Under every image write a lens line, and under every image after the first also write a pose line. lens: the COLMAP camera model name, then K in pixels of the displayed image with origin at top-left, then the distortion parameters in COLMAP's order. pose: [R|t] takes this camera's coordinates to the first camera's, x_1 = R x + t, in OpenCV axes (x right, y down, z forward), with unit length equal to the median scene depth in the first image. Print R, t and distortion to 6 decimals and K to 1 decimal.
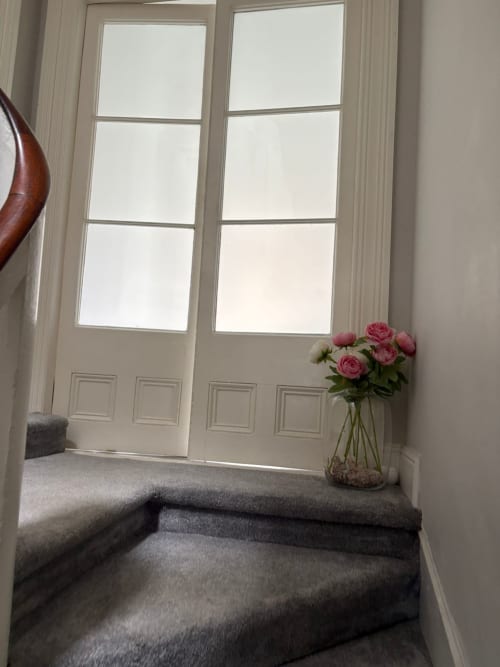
lens RADIAL K [[508.0, 0, 257.8], [0, 508.0, 335.1], [0, 0, 1]] dist [0.057235, -0.043480]
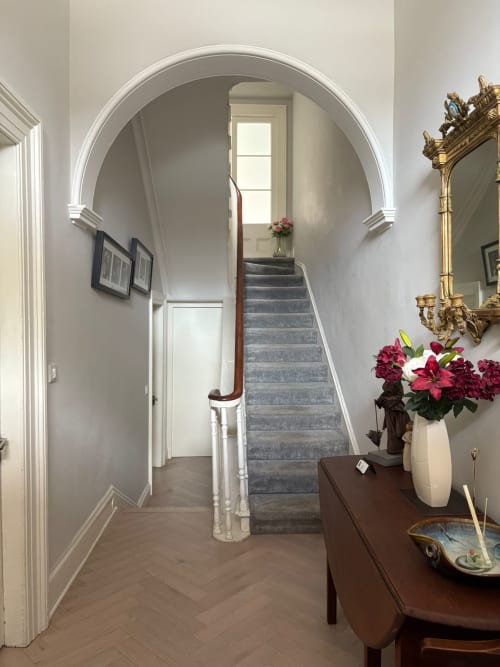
lens RADIAL K [[508.0, 0, 257.8], [0, 508.0, 335.1], [0, 0, 1]] dist [0.057235, -0.043480]
pose [[0.977565, -0.060697, 0.201701, -0.790671], [0.032560, 0.989617, 0.139995, 0.301323], [-0.208104, -0.130287, 0.969391, -2.820996]]
